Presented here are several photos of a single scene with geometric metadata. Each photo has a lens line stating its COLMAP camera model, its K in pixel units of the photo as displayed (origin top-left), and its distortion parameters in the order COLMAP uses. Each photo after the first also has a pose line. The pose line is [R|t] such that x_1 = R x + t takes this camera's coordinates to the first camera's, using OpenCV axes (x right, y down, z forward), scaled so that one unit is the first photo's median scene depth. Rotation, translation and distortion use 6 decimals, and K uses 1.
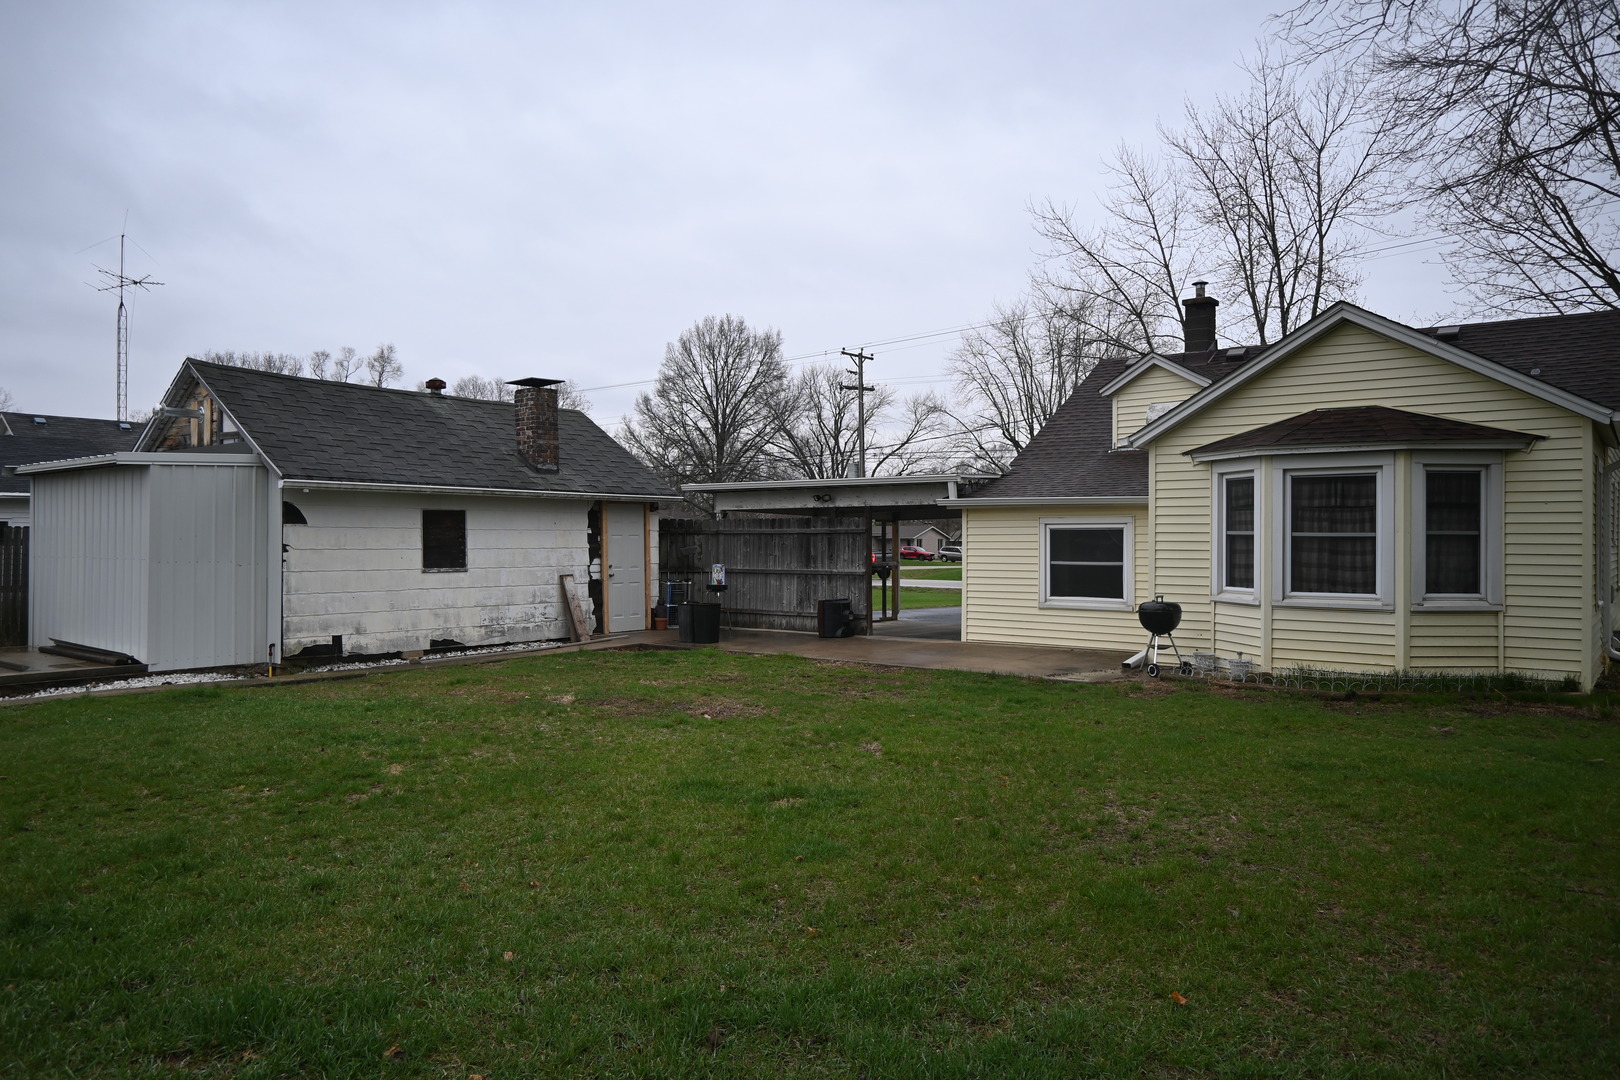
lens RADIAL K [[1106.4, 0, 815.3], [0, 1106.4, 536.3], [0, 0, 1]] dist [-0.001249, 0.000498]
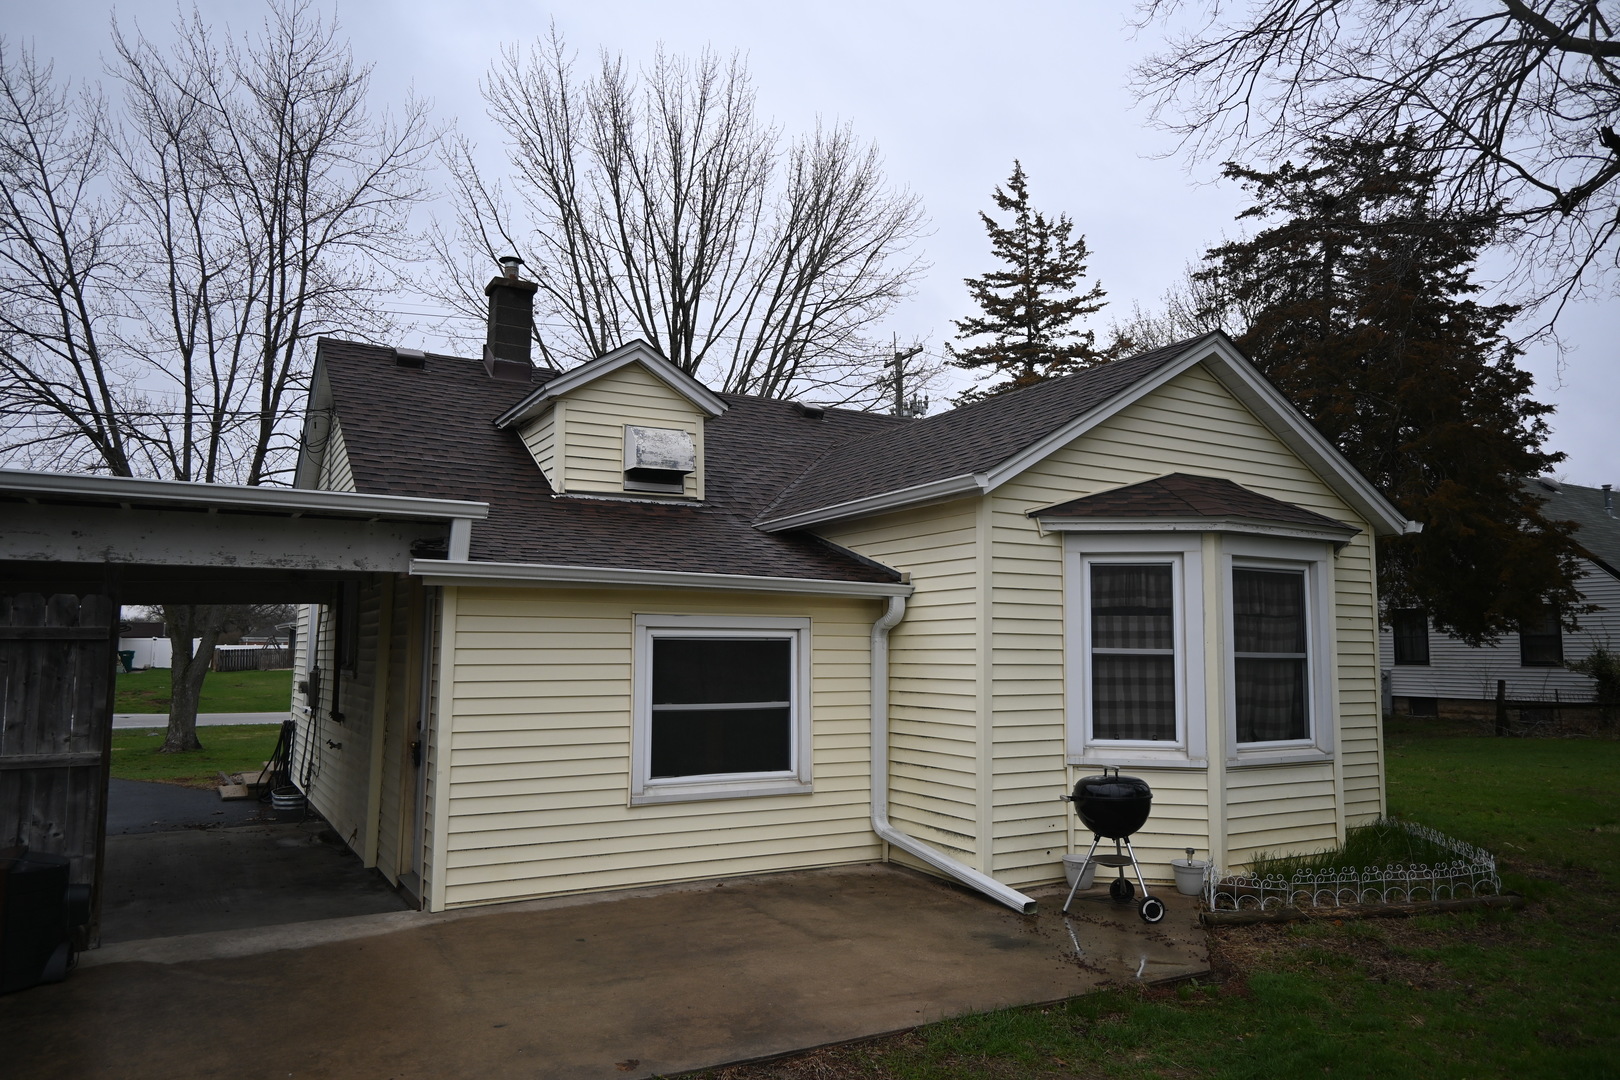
lens RADIAL K [[1091.6, 0, 793.7], [0, 1091.6, 544.3], [0, 0, 1]] dist [-0.002296, -0.002050]
pose [[0.381171, 0.089107, 0.920200, -0.252514], [-0.008357, 0.995636, -0.092950, -0.004187], [-0.924467, 0.027739, 0.380252, 0.917557]]
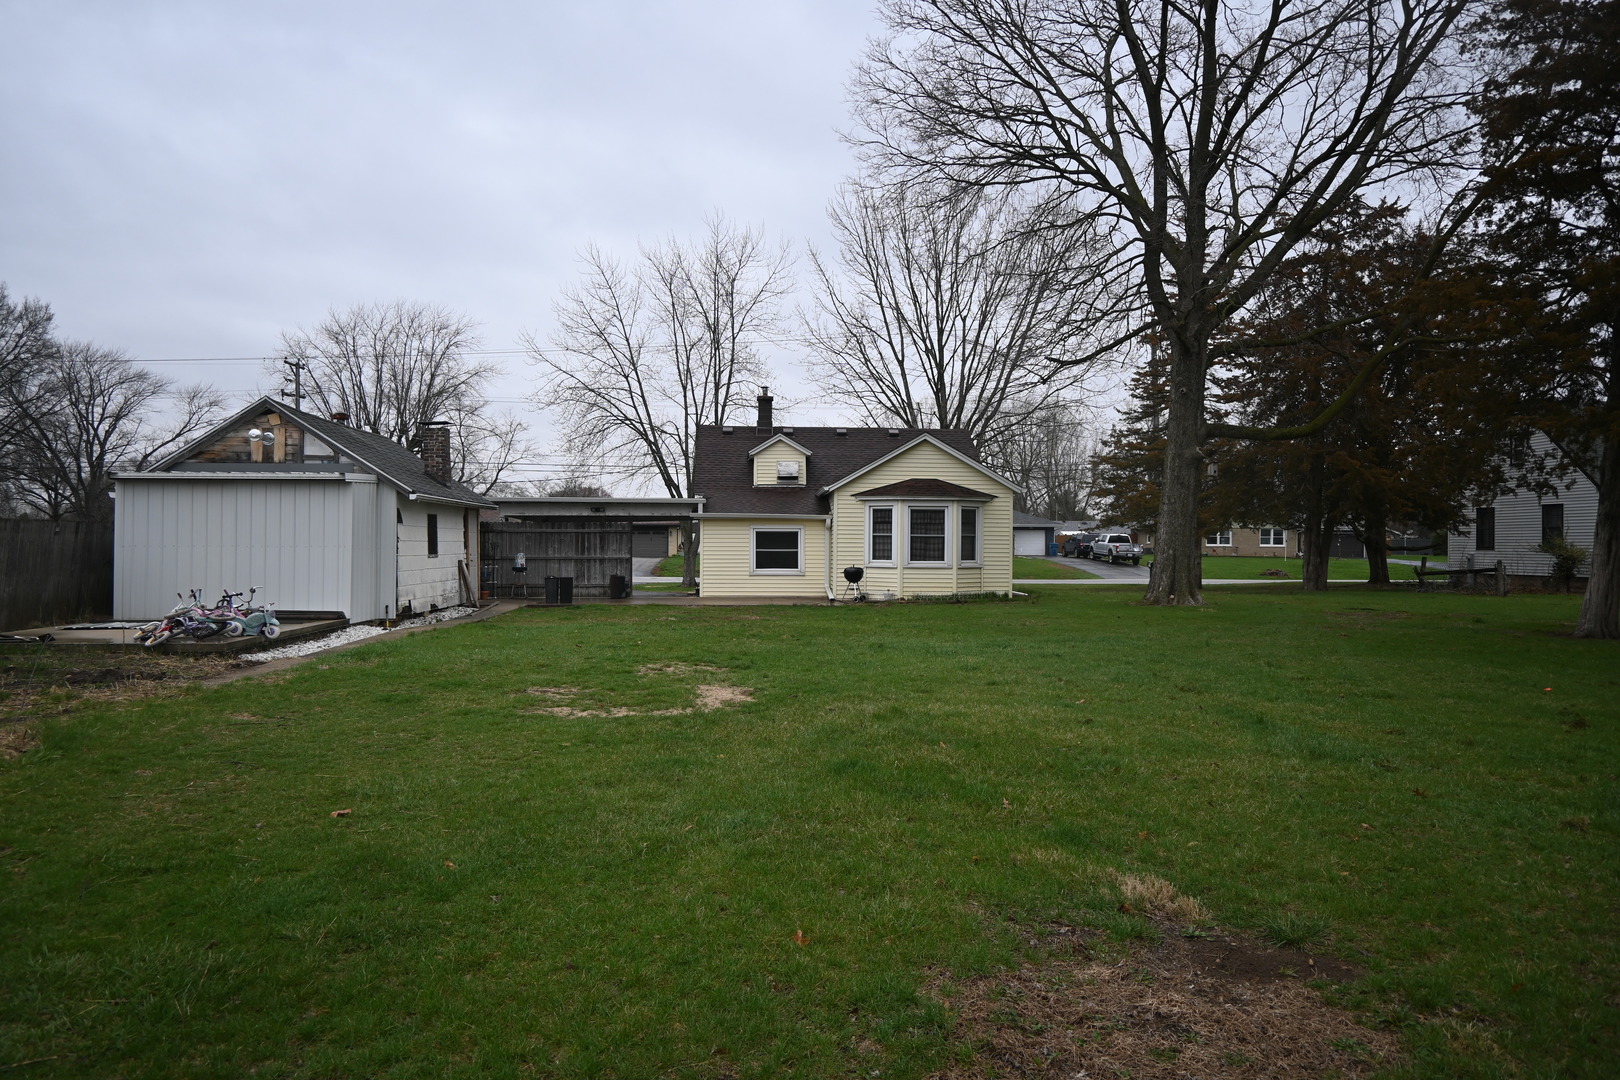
lens RADIAL K [[1106.4, 0, 815.3], [0, 1106.4, 536.3], [0, 0, 1]] dist [-0.001249, 0.000498]
pose [[0.746891, 0.004477, 0.664931, -1.105169], [-0.005441, 0.999985, -0.000621, 0.002515], [-0.664924, -0.003154, 0.746904, -0.497248]]
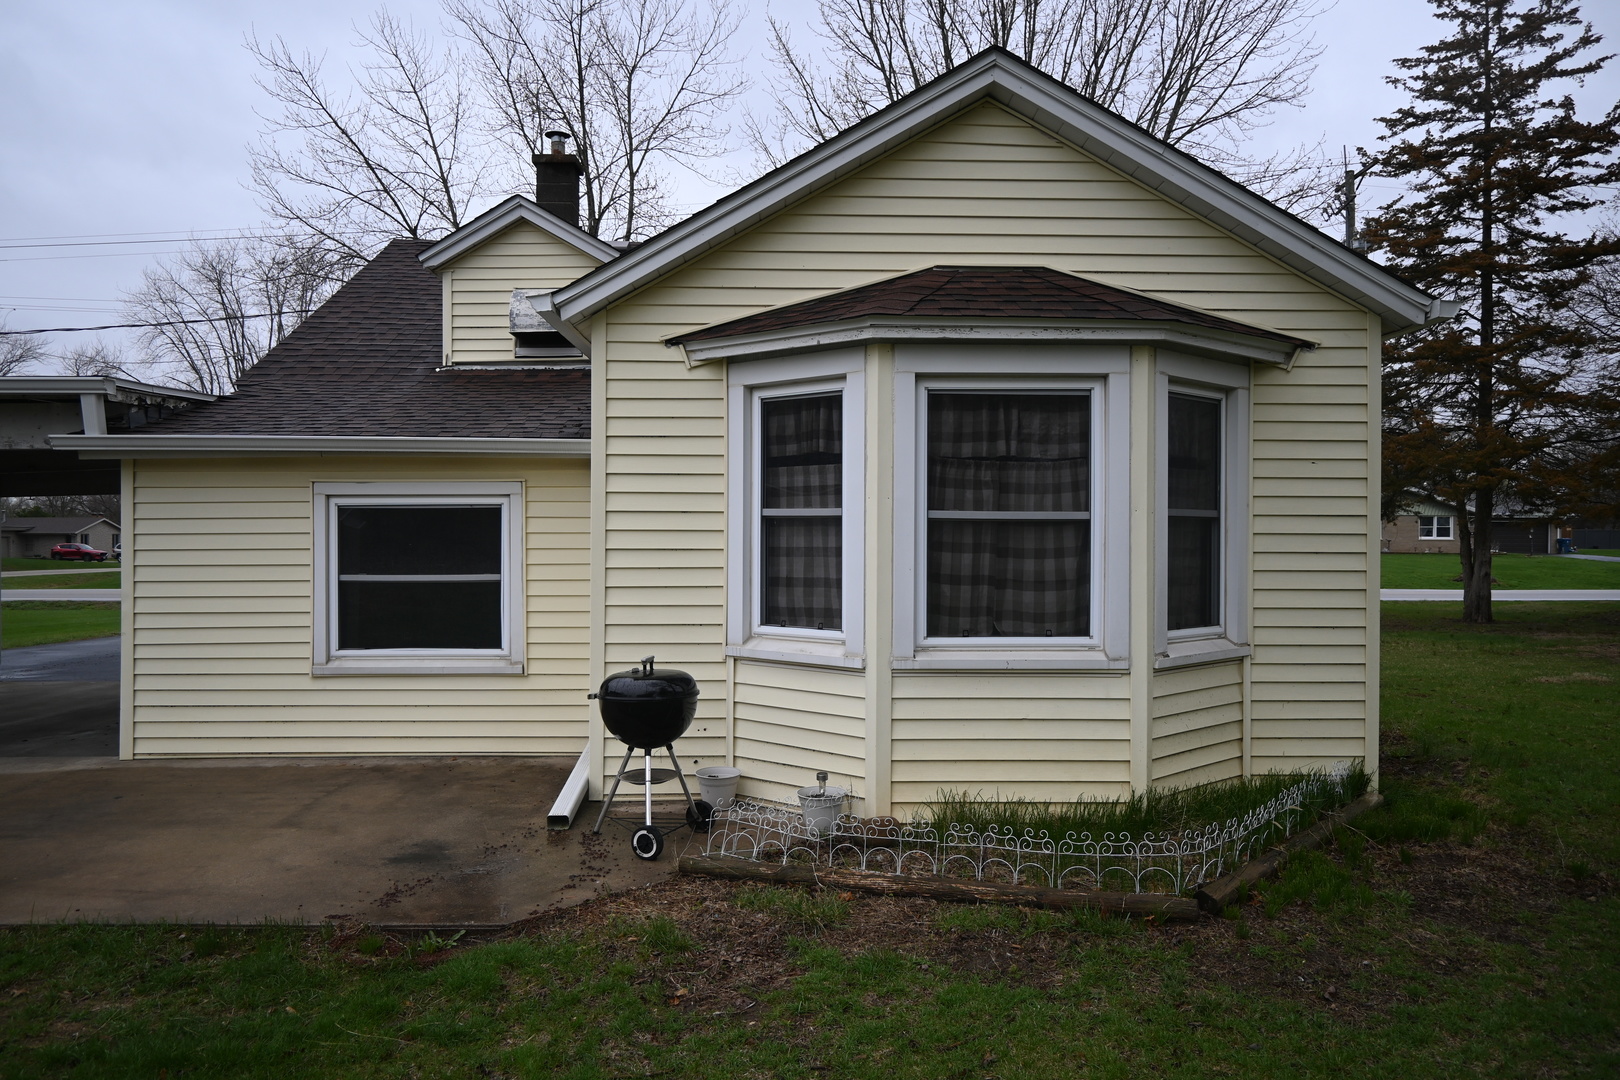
lens RADIAL K [[1086.7, 0, 815.1], [0, 1086.7, 540.7], [0, 0, 1]] dist [-0.004988, -0.005442]
pose [[0.776183, -0.006211, 0.630477, 0.095274], [0.000569, 0.999958, 0.009151, 0.004723], [-0.630507, -0.006744, 0.776154, 0.621796]]
